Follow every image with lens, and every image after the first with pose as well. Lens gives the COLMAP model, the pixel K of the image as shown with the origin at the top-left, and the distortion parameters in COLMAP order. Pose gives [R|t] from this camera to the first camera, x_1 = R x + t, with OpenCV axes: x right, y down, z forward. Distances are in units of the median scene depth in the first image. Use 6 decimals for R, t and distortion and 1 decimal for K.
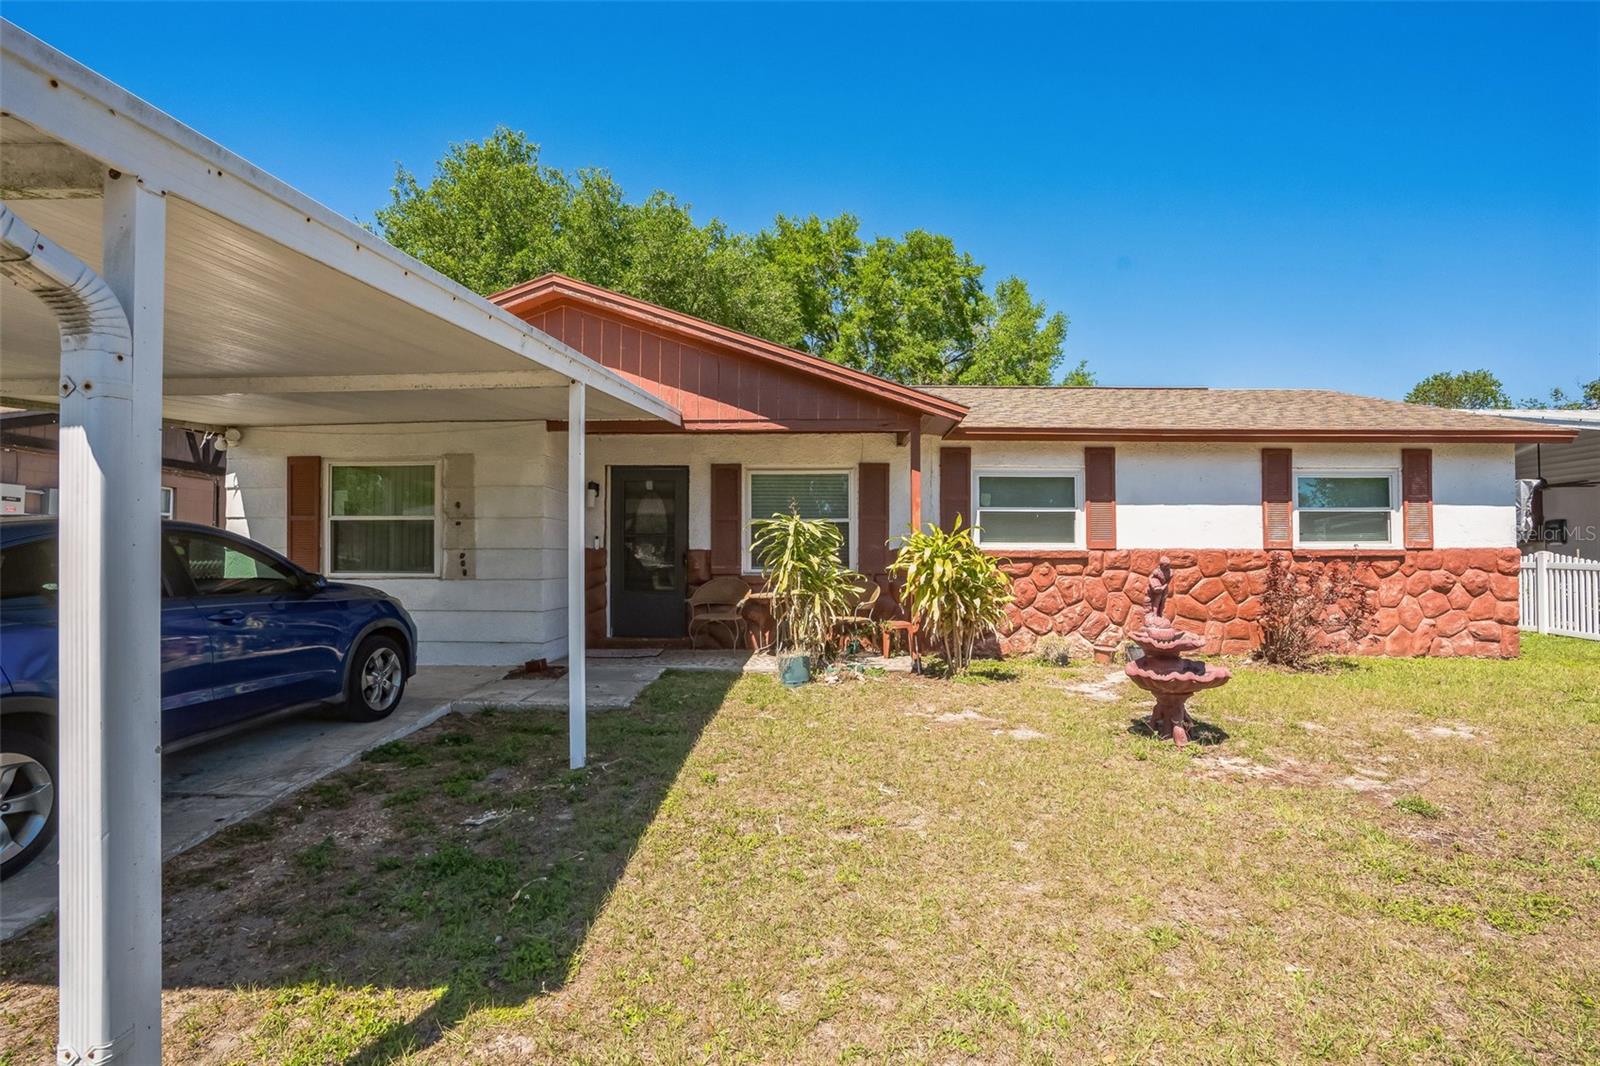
lens RADIAL K [[727.5, 0, 806.0], [0, 727.5, 540.9], [0, 0, 1]] dist [-0.012673, 0.001905]
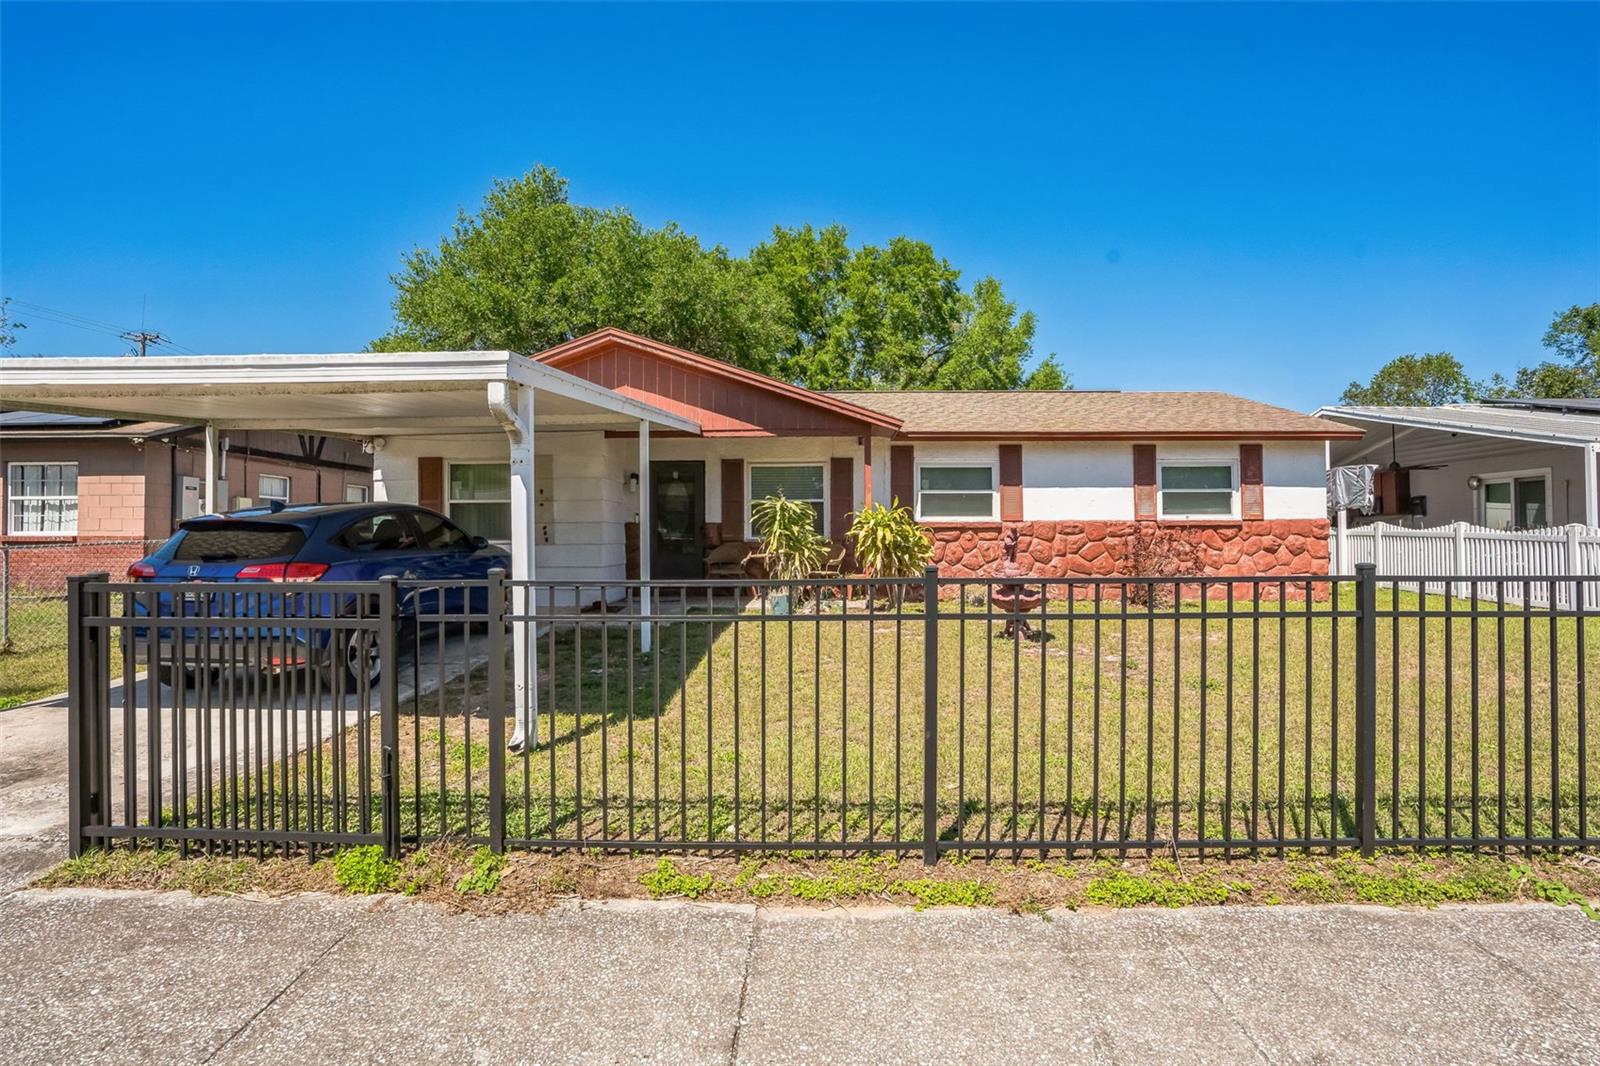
lens RADIAL K [[727.5, 0, 791.3], [0, 727.5, 522.4], [0, 0, 1]] dist [-0.012673, 0.001905]
pose [[0.999706, -0.004916, -0.023728, 0.031339], [0.005020, 0.999978, 0.004331, 0.006012], [0.023707, -0.004449, 0.999709, -0.351541]]
